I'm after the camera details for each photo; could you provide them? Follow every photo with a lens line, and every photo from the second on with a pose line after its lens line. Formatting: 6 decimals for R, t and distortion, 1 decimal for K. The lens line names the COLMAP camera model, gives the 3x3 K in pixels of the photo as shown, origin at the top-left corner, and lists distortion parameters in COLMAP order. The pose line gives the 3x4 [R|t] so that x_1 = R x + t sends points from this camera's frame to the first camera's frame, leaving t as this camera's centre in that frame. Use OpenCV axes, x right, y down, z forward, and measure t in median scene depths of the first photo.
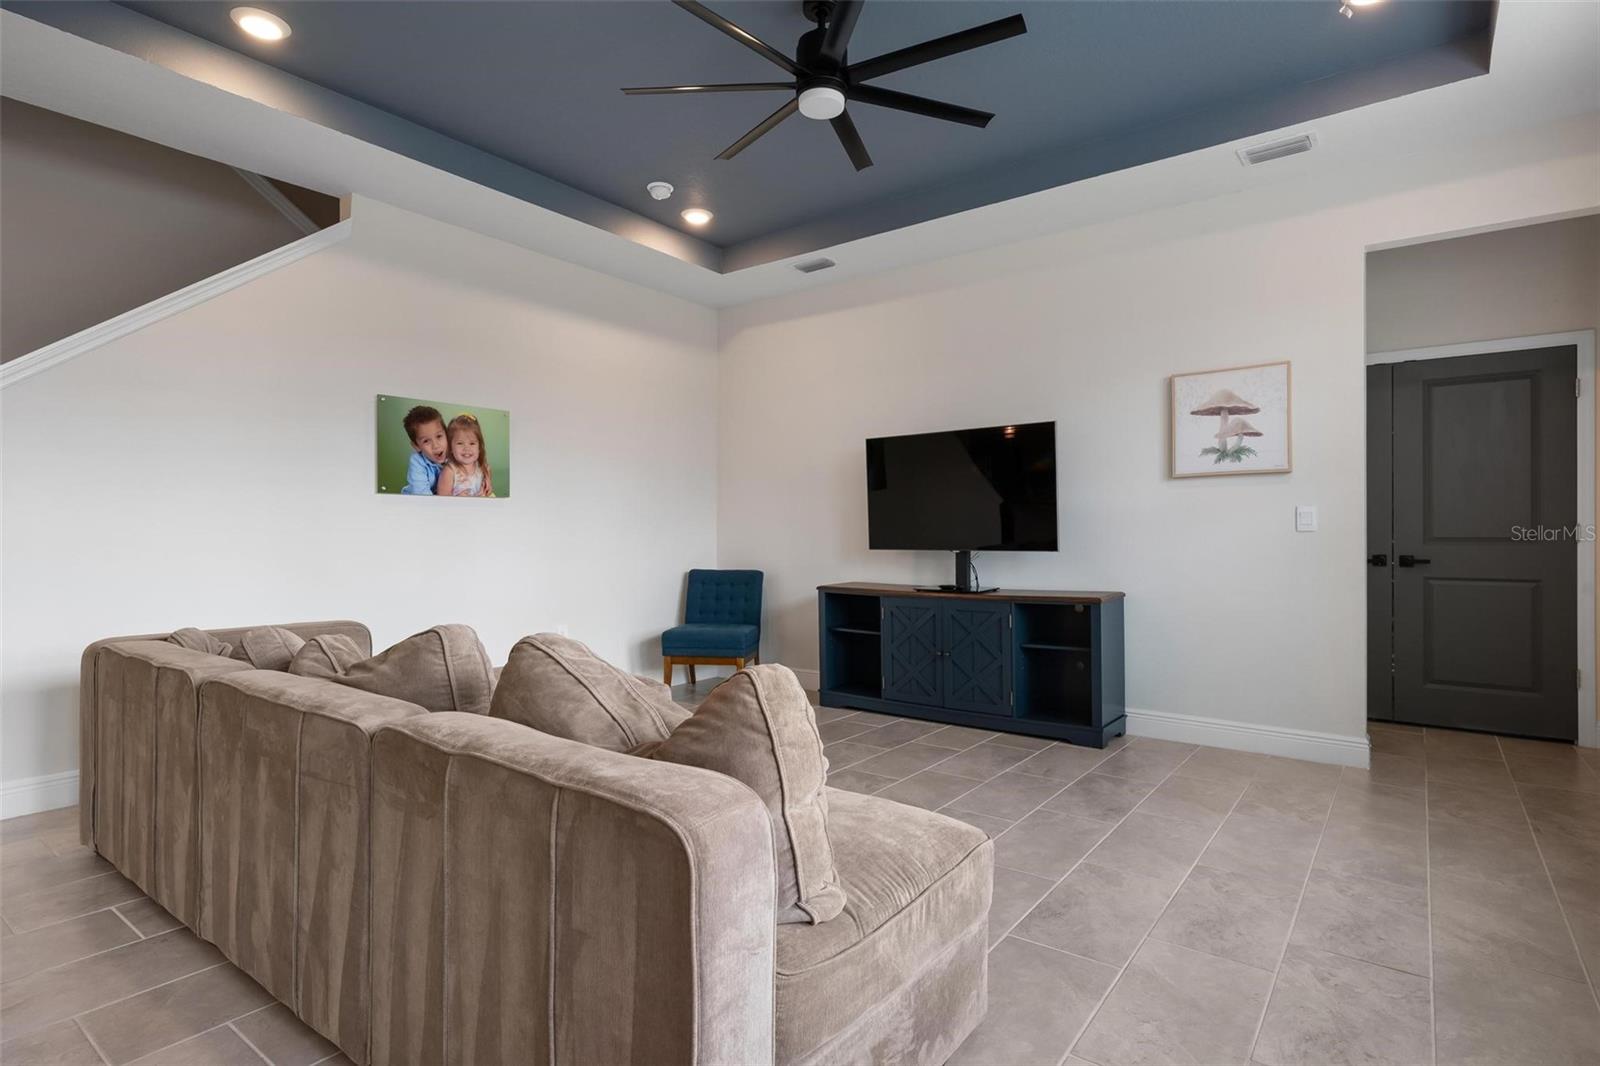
lens RADIAL K [[817.0, 0, 803.9], [0, 817.0, 532.9], [0, 0, 1]] dist [0.003927, -0.000976]
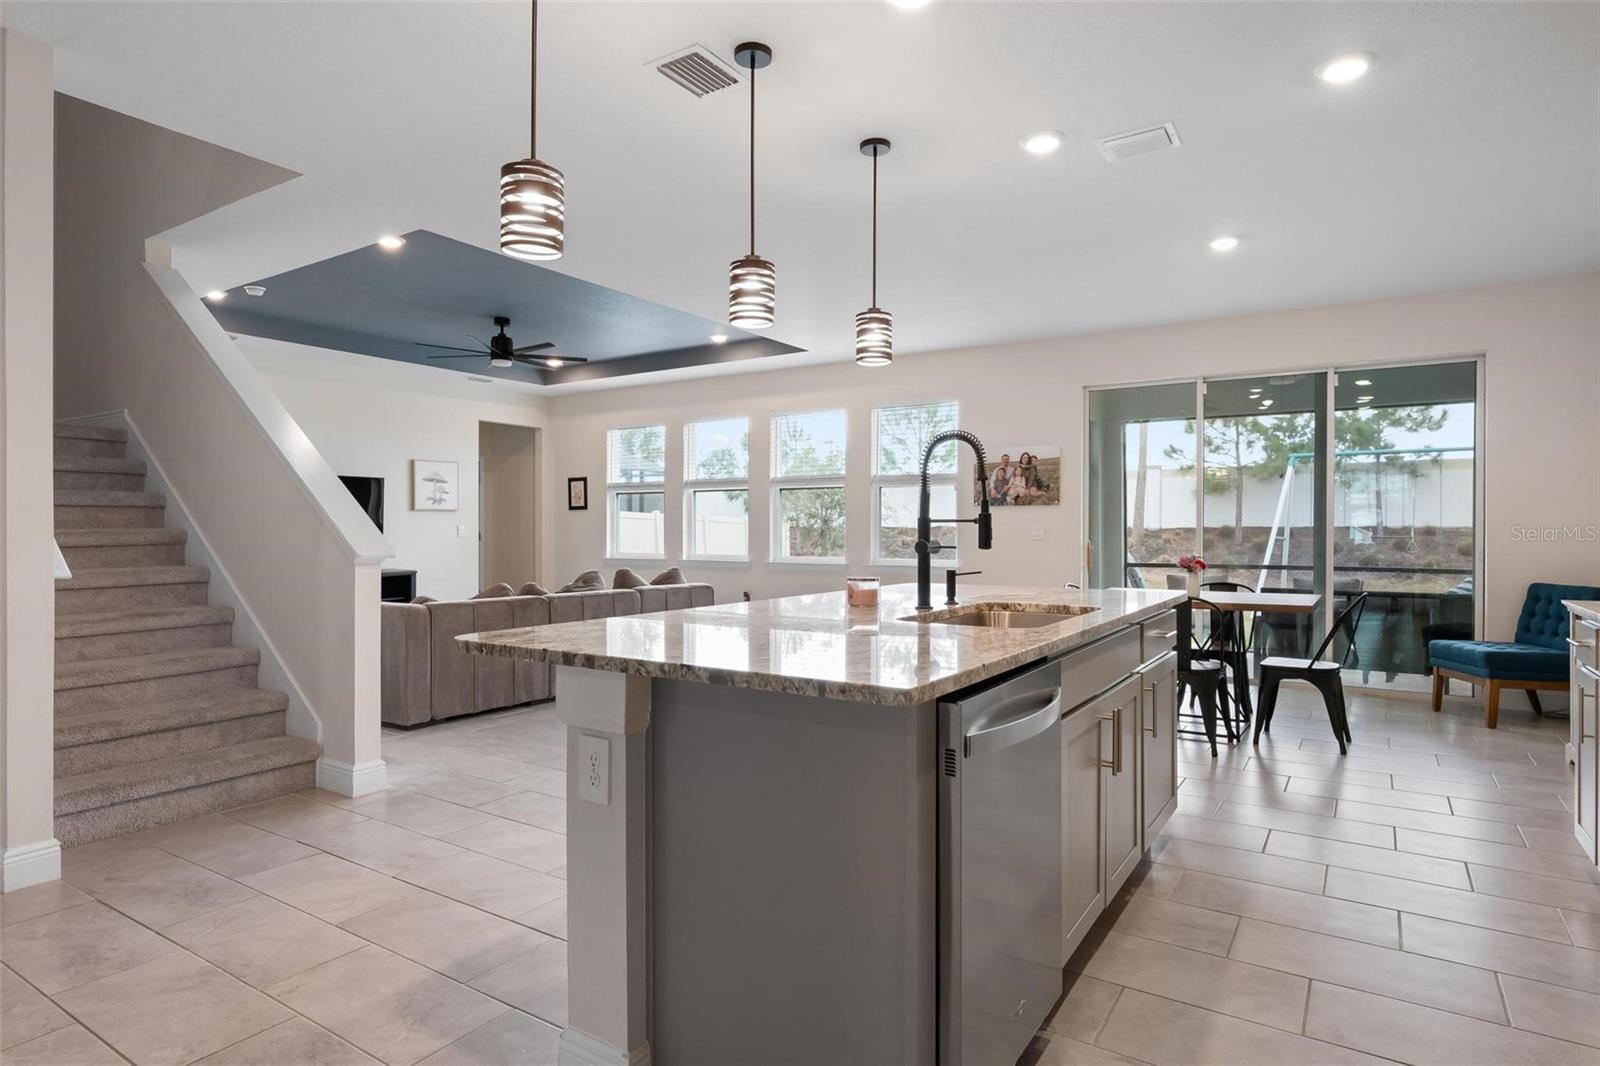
lens RADIAL K [[873.4, 0, 798.4], [0, 873.4, 531.6], [0, 0, 1]] dist [0.028070, 0.000709]
pose [[-0.063365, -0.000843, 0.997990, -1.817906], [0.000328, 1.000000, 0.000866, -0.016793], [-0.997990, 0.000382, -0.063364, 0.191478]]
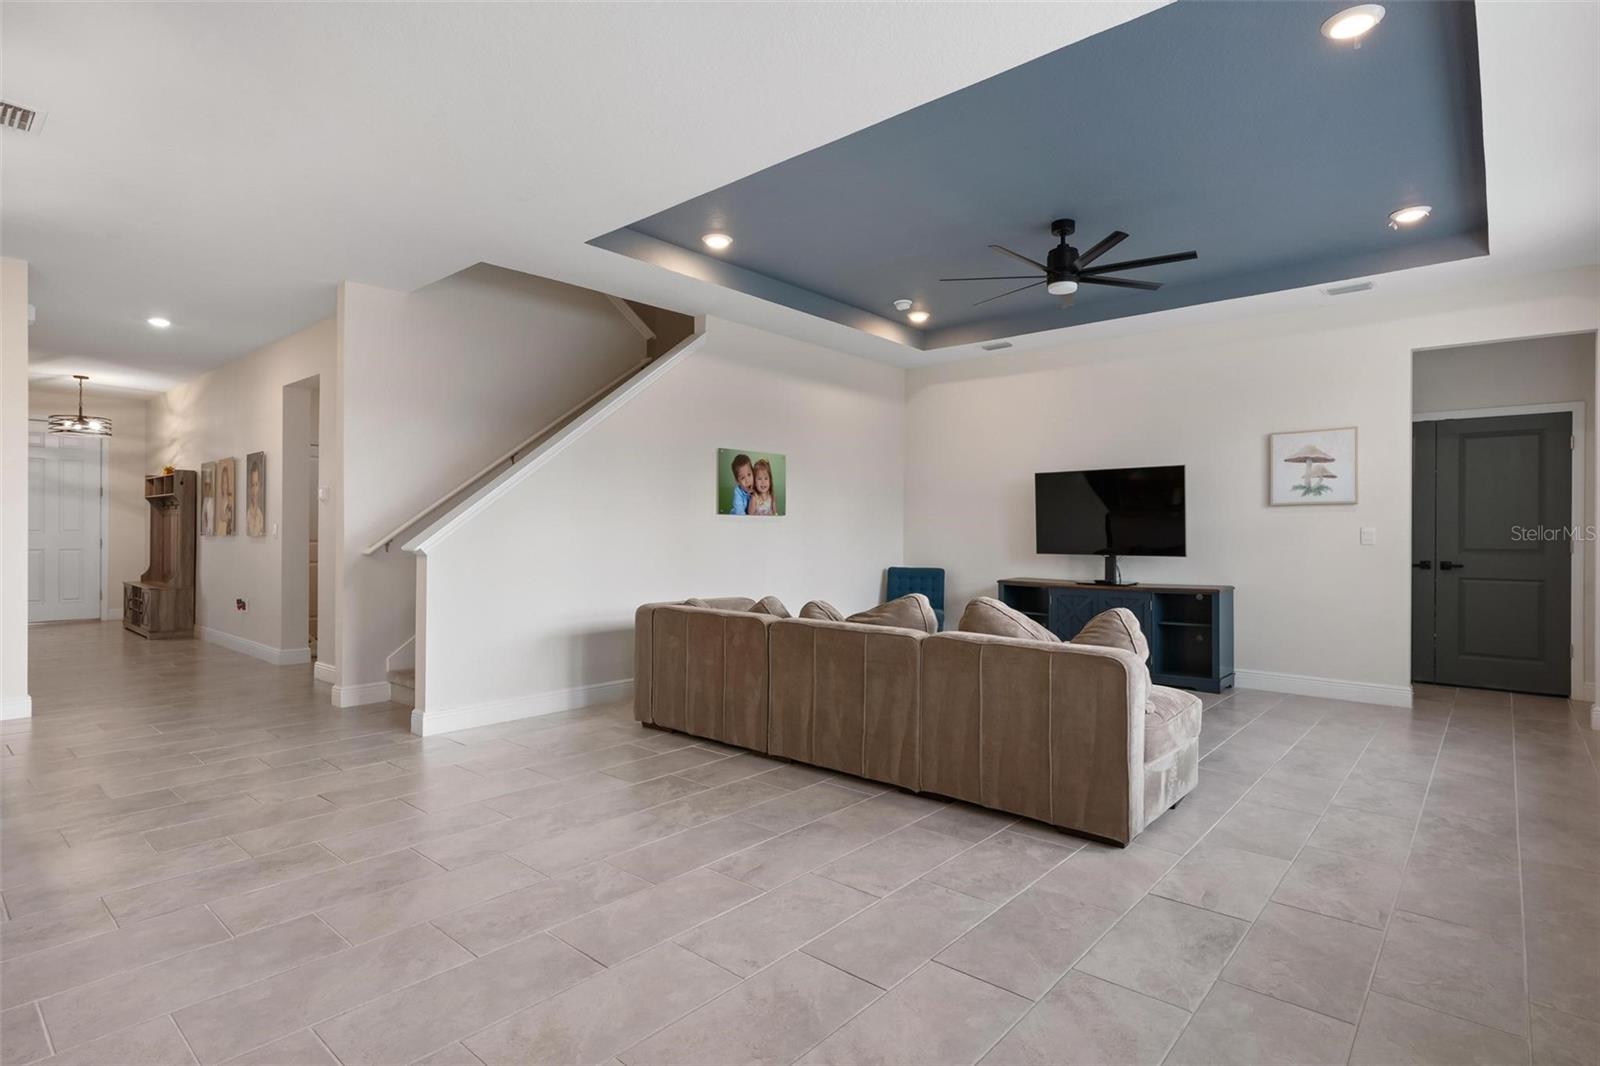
lens RADIAL K [[817.0, 0, 800.3], [0, 817.0, 532.6], [0, 0, 1]] dist [0.003927, -0.000976]
pose [[0.997850, 0.005979, -0.065265, -0.275594], [-0.005850, 0.999981, 0.002167, -0.019275], [0.065277, -0.001781, 0.997866, -0.479059]]
